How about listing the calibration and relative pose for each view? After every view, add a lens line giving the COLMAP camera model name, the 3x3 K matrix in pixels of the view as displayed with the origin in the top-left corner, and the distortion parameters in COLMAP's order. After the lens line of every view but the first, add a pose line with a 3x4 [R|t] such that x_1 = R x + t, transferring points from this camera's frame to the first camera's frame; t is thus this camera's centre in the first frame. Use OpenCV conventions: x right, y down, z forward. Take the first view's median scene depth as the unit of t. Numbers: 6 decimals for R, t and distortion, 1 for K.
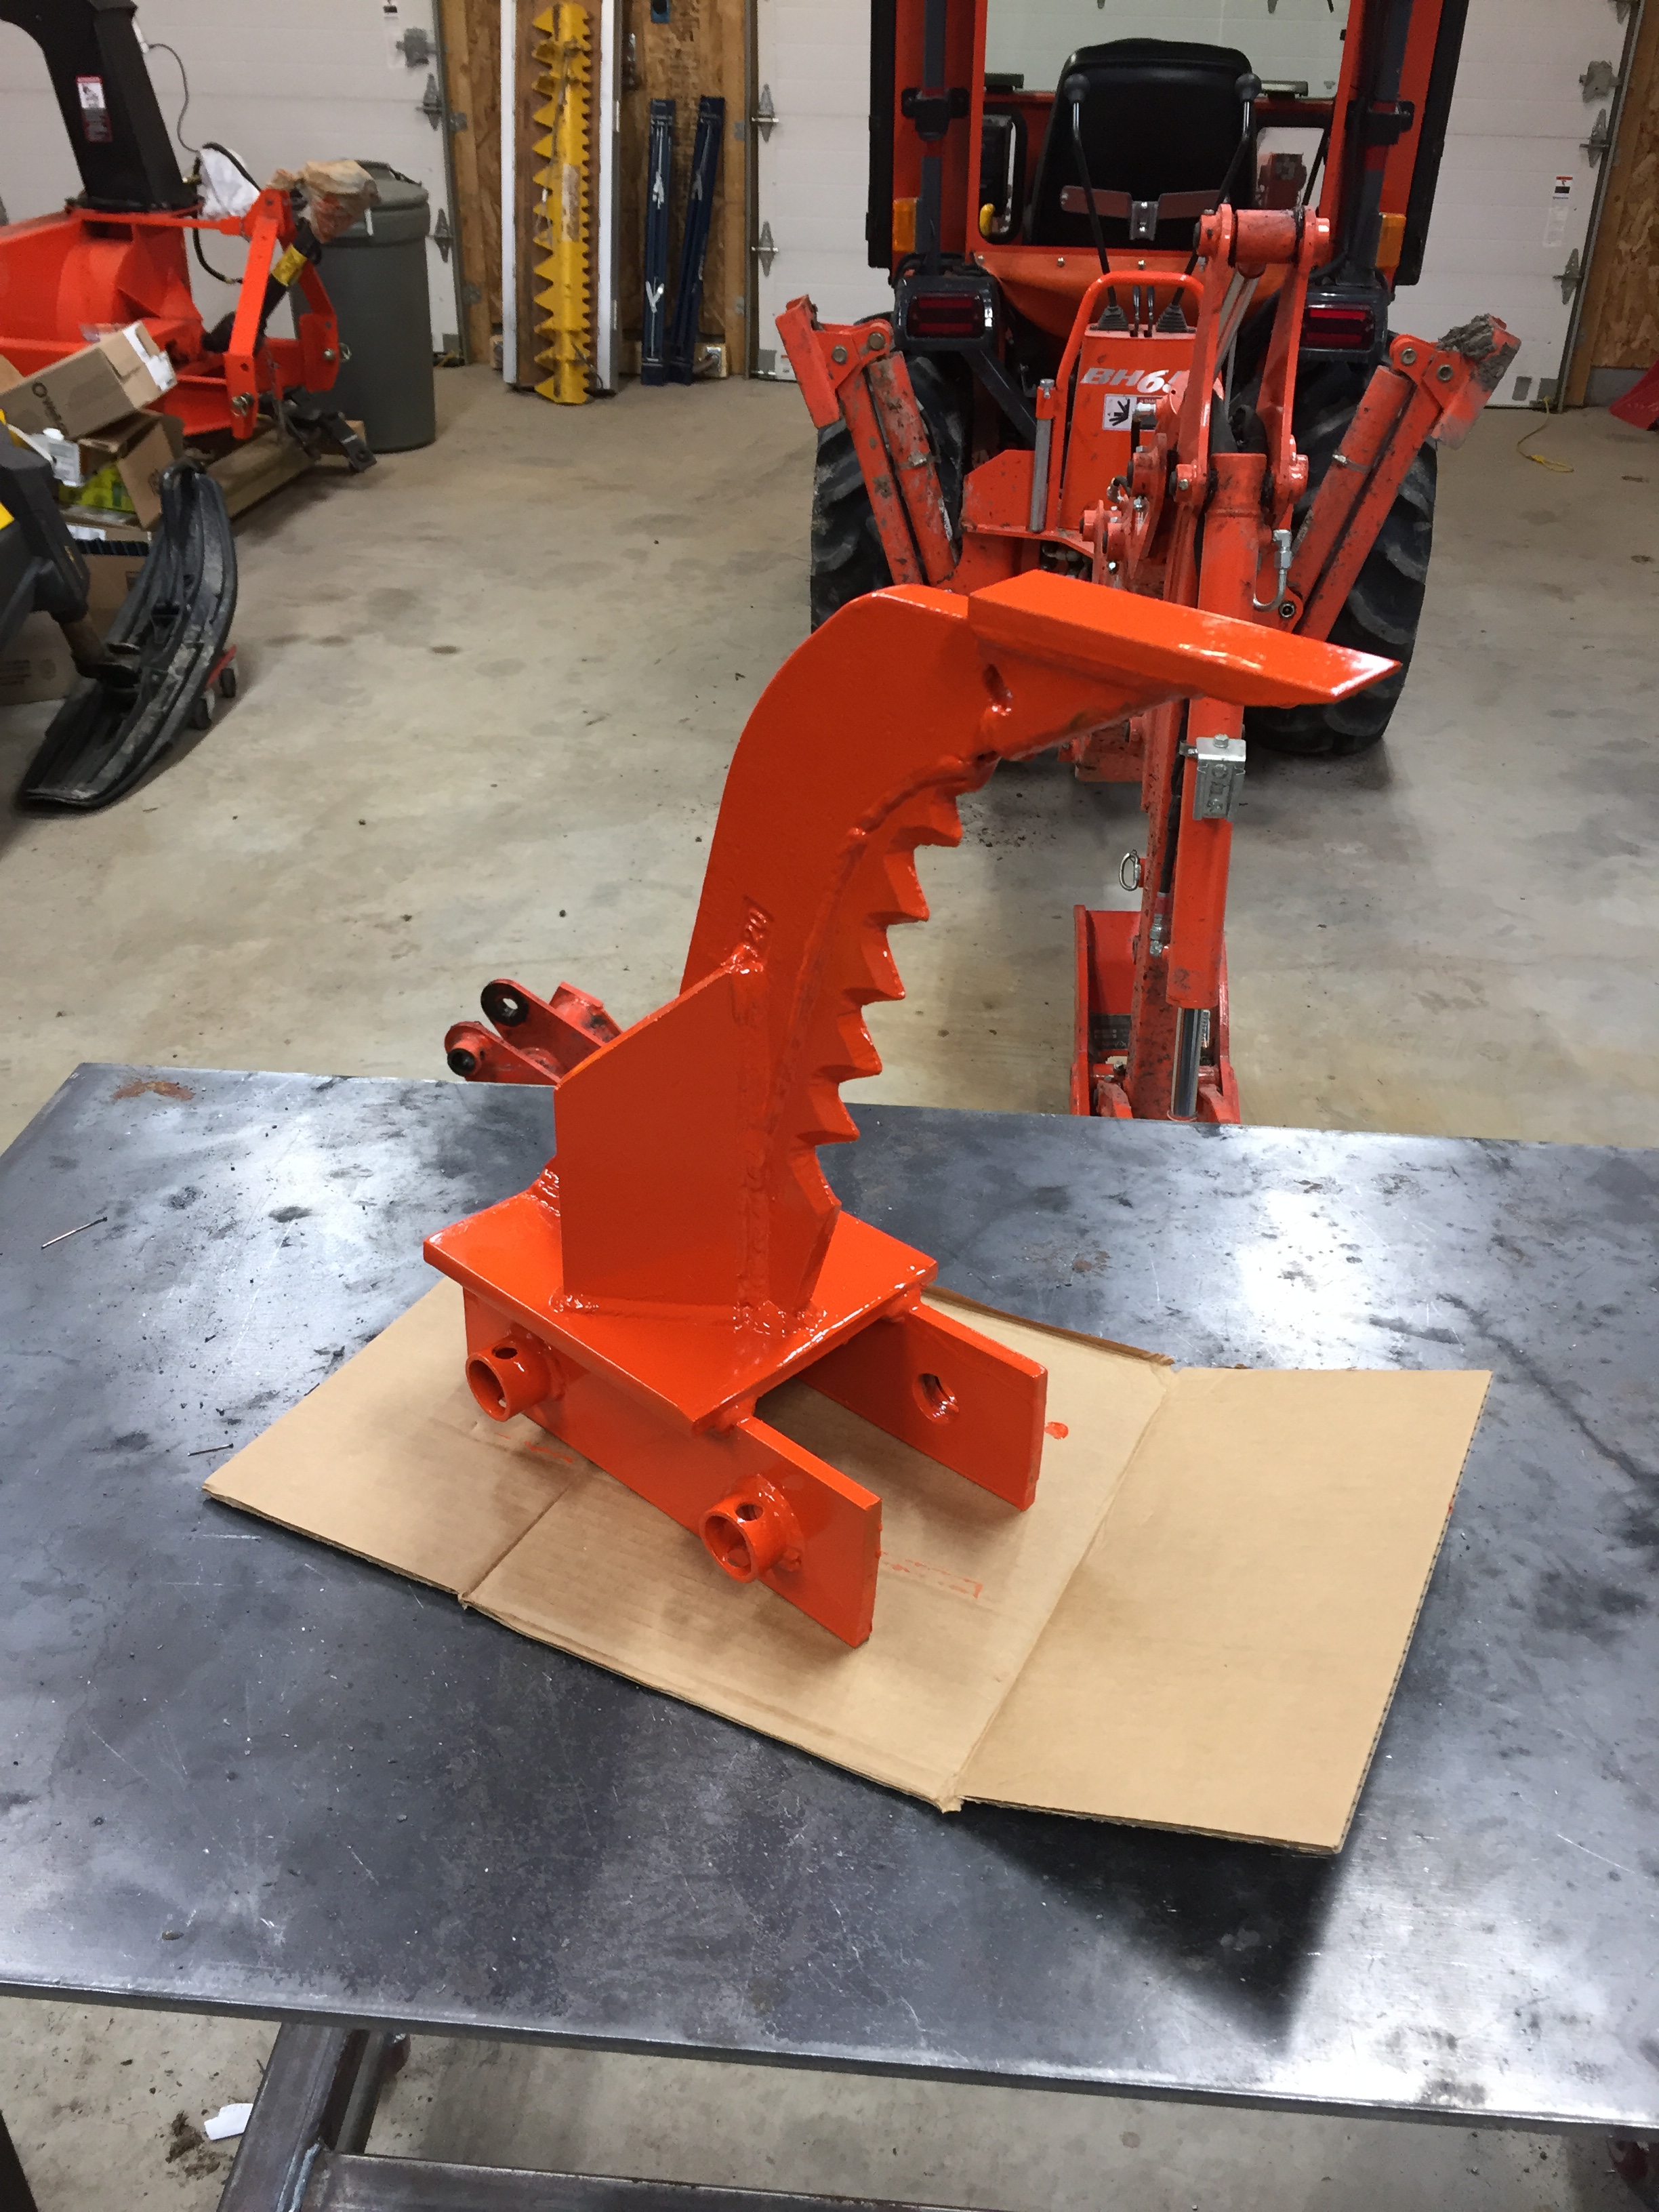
lens RADIAL K [[1871.8, 0, 835.7], [0, 1871.8, 1106.8], [0, 0, 1]] dist [0.083219, -0.130515]
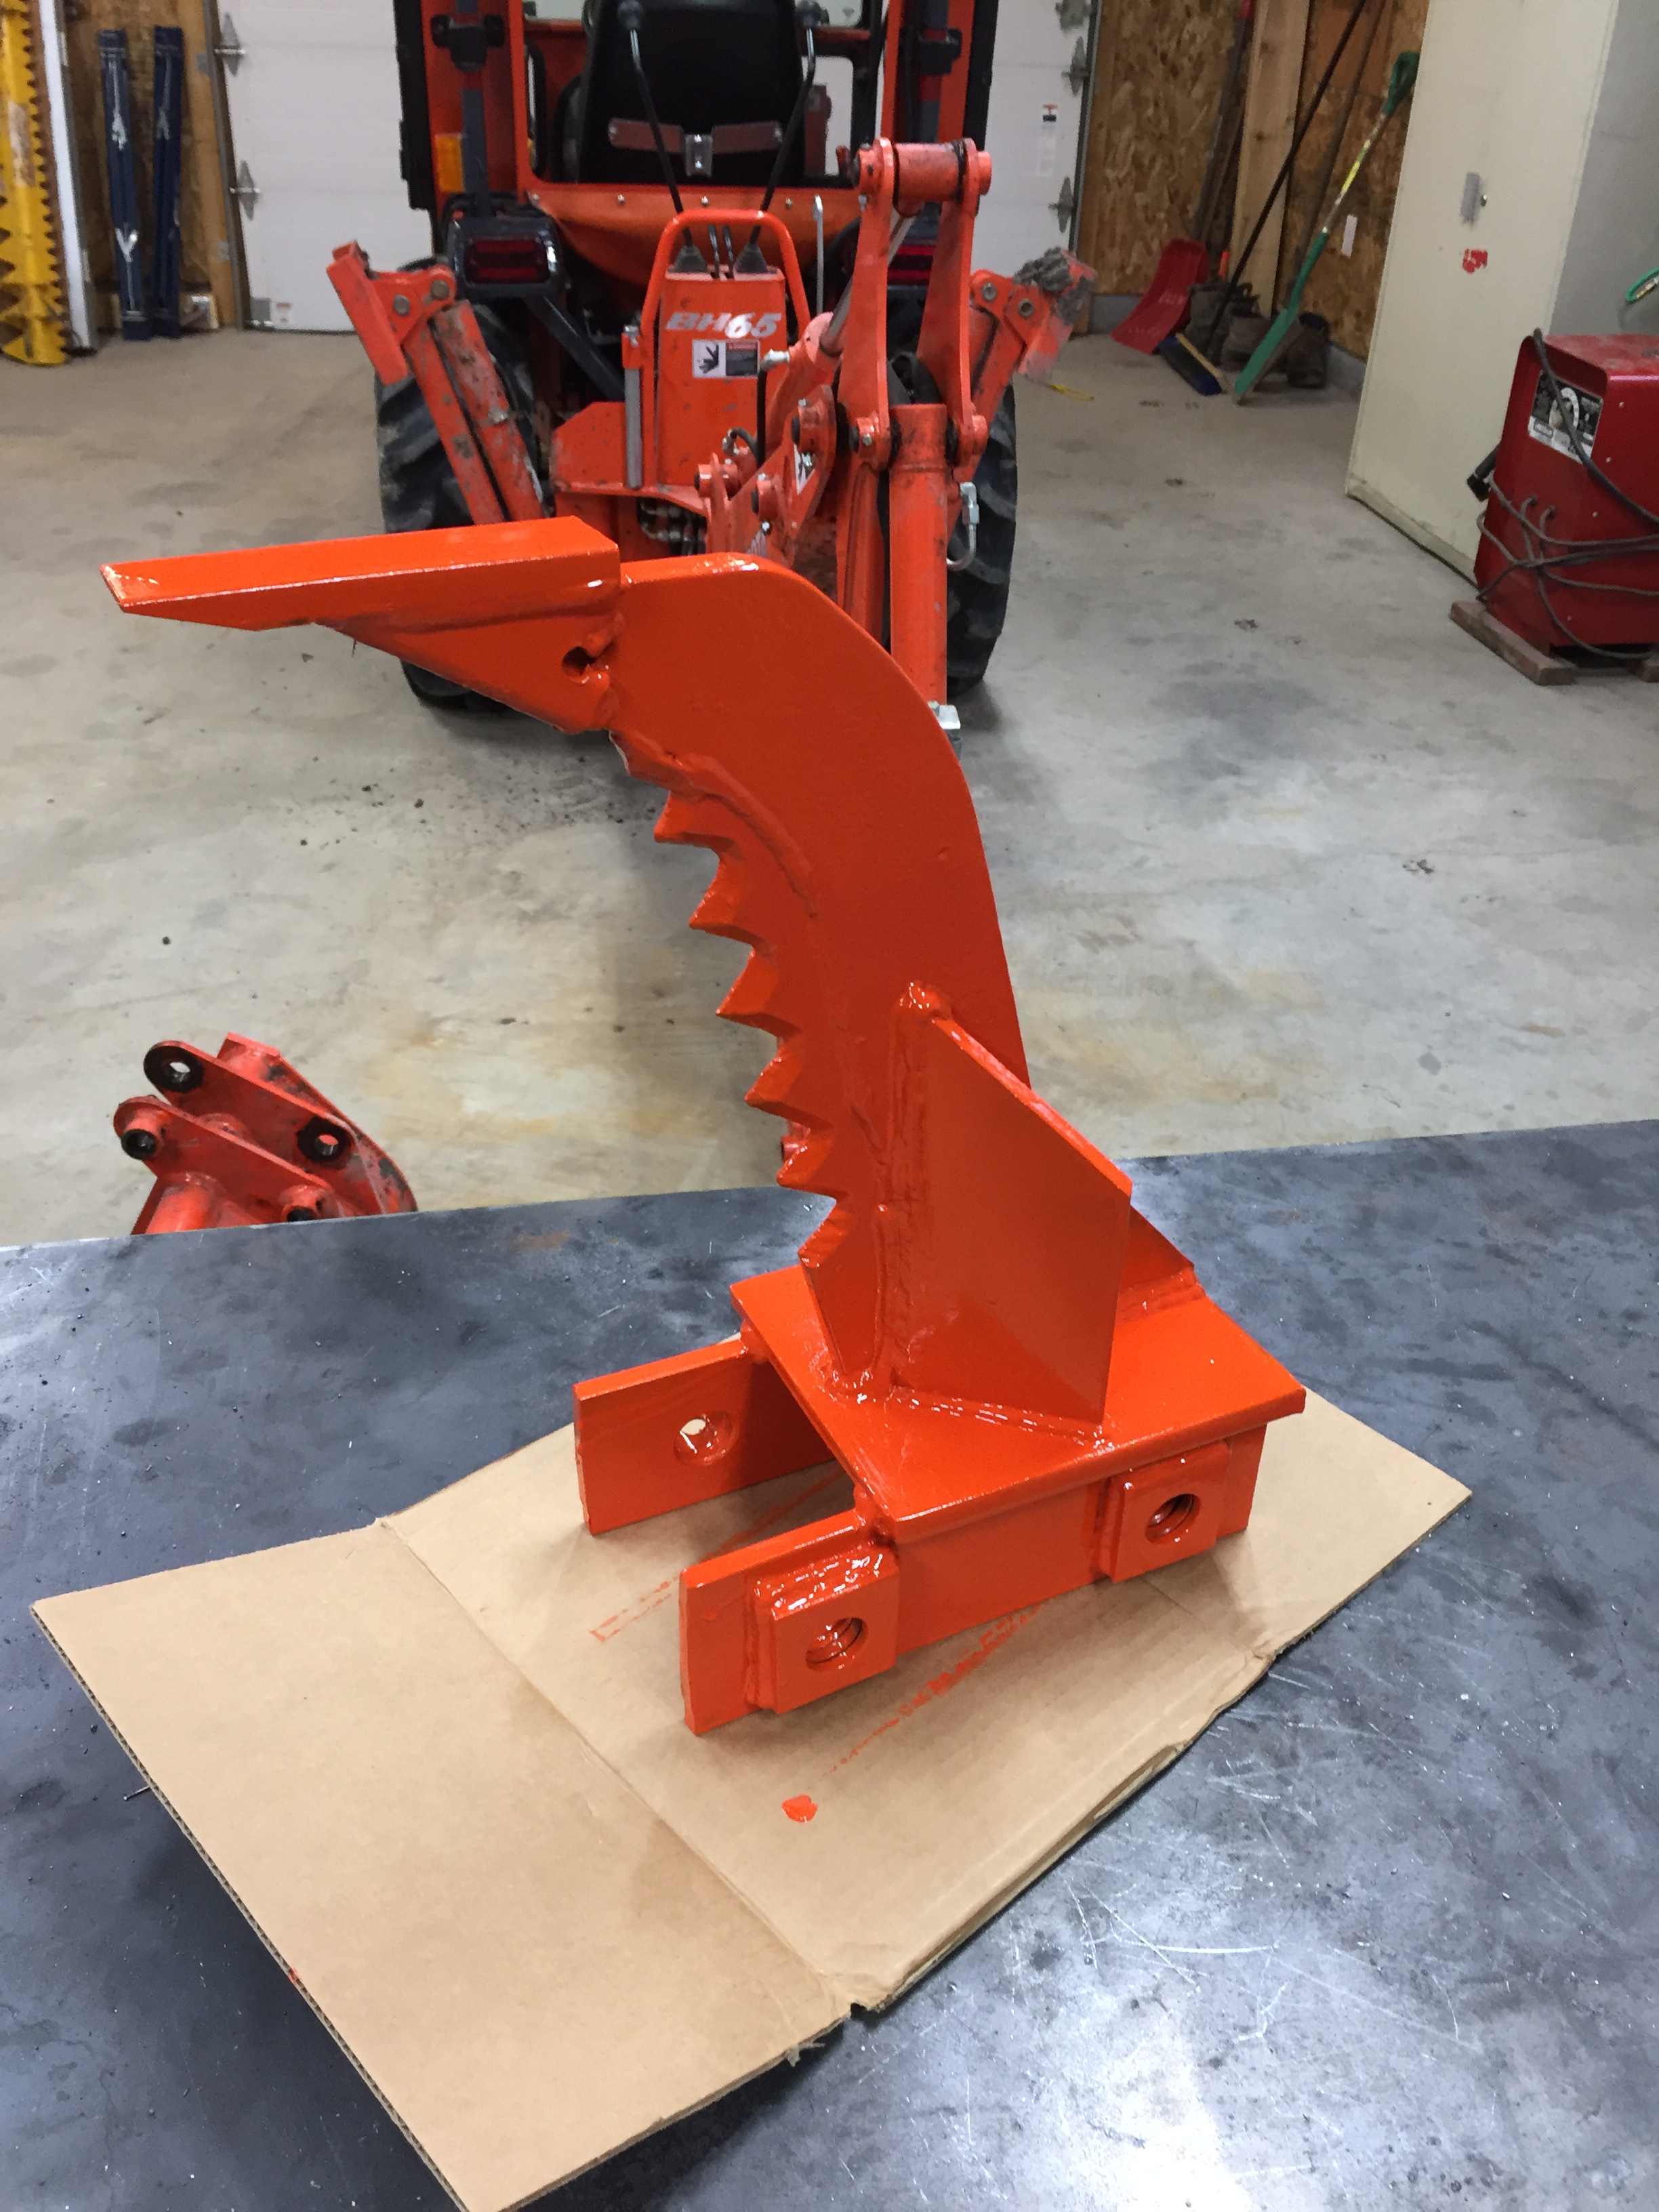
lens RADIAL K [[1884.7, 0, 829.5], [0, 1884.7, 1106.0], [0, 0, 1]] dist [0.085610, -0.136792]
pose [[0.967804, -0.123139, 0.219528, -0.046048], [0.117634, 0.992329, 0.038025, -0.020929], [-0.222527, -0.010977, 0.974865, 0.041788]]
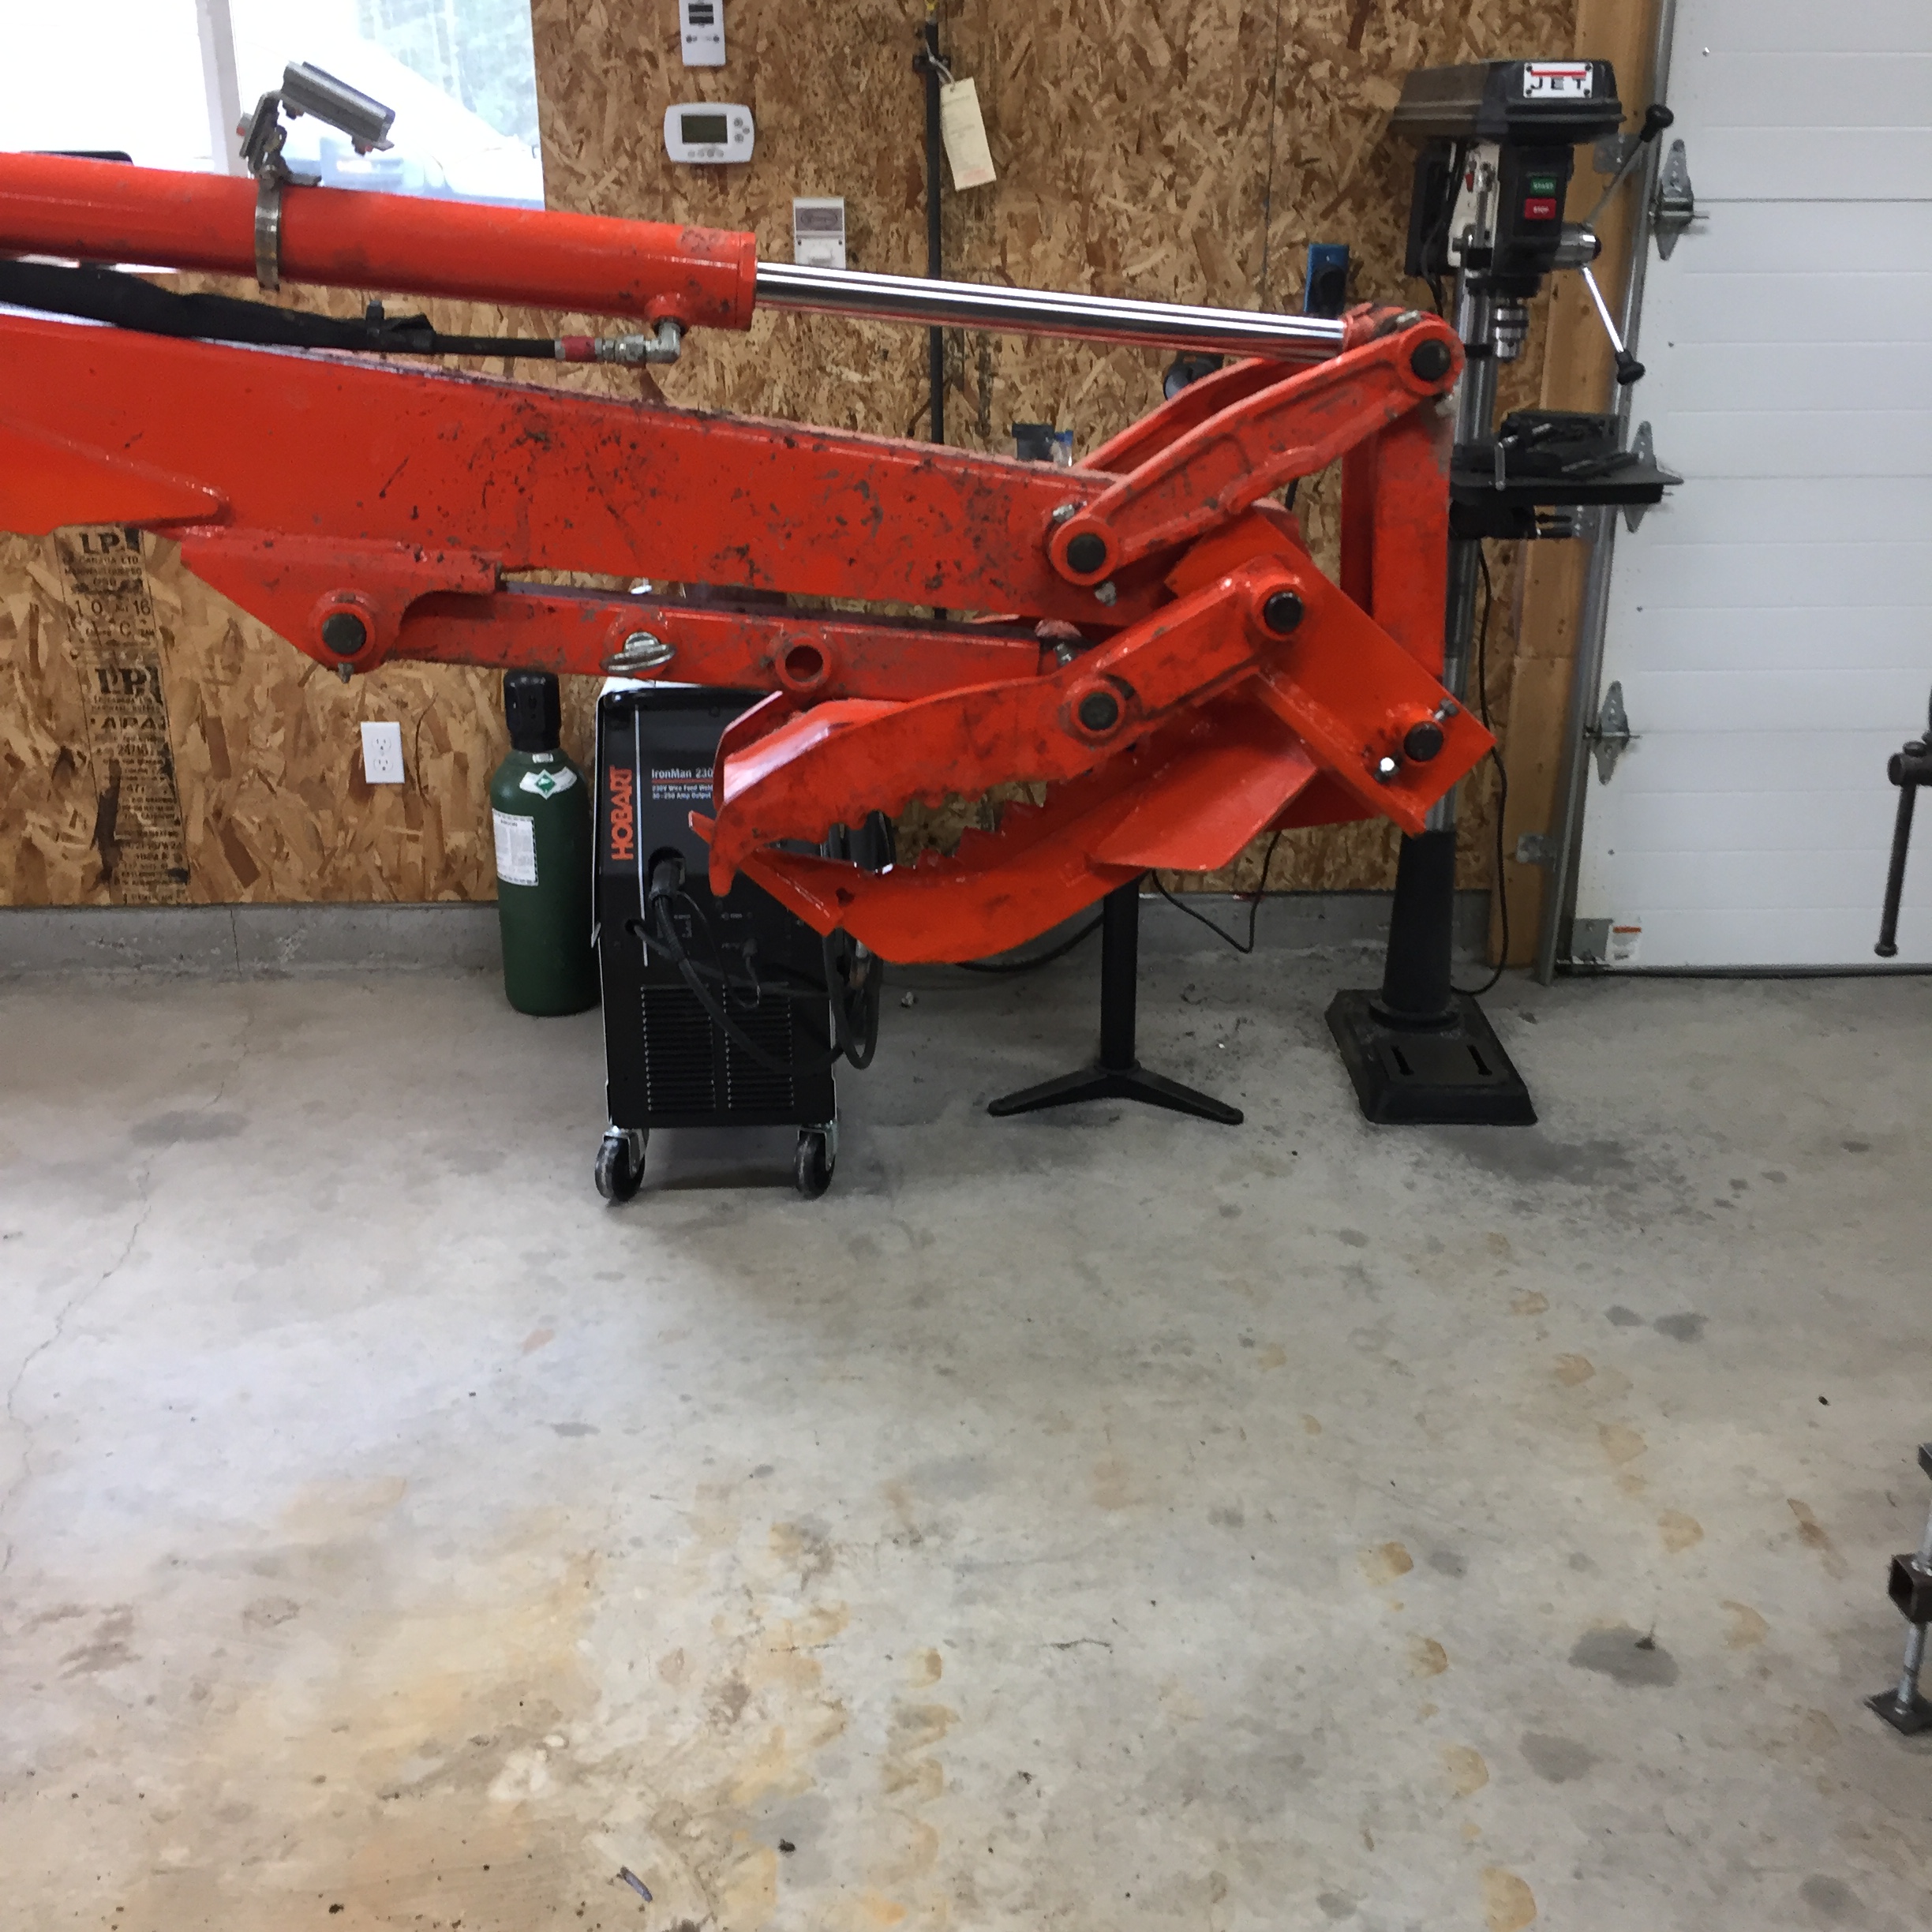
lens RADIAL K [[2218.3, 0, 966.0], [0, 2218.3, 966.0], [0, 0, 1]] dist [0.086724, -0.127565]
pose [[-0.153963, -0.371808, 0.915453, -0.306207], [0.507836, 0.764986, 0.396105, -0.348244], [-0.847584, 0.525886, 0.071038, 0.511618]]
